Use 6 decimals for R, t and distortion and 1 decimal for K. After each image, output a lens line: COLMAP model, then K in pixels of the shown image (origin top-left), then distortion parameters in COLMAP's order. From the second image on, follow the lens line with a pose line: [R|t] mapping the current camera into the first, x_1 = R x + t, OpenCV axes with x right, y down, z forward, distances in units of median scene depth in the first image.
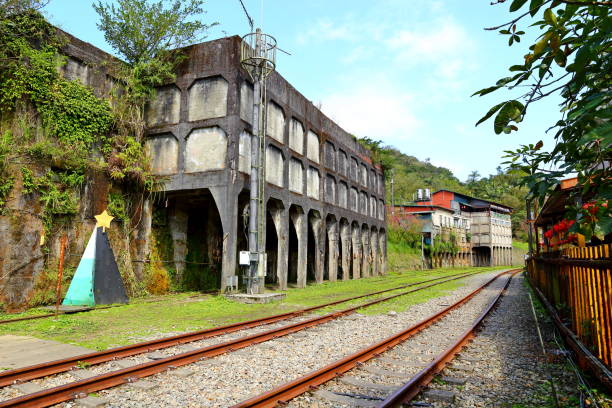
lens RADIAL K [[507.7, 0, 306.3], [0, 507.7, 193.3], [0, 0, 1]] dist [0.001475, 0.005945]
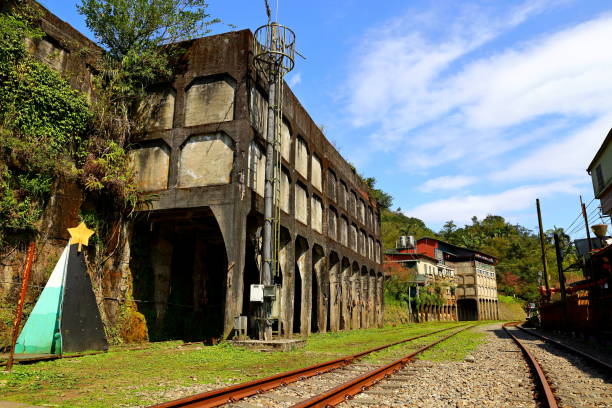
lens RADIAL K [[507.7, 0, 306.3], [0, 507.7, 193.3], [0, 0, 1]] dist [0.001475, 0.005945]
pose [[0.993807, 0.027070, 0.107769, -0.121918], [-0.013892, 0.992530, -0.121205, 0.062083], [-0.110245, 0.118957, 0.986760, 0.179583]]
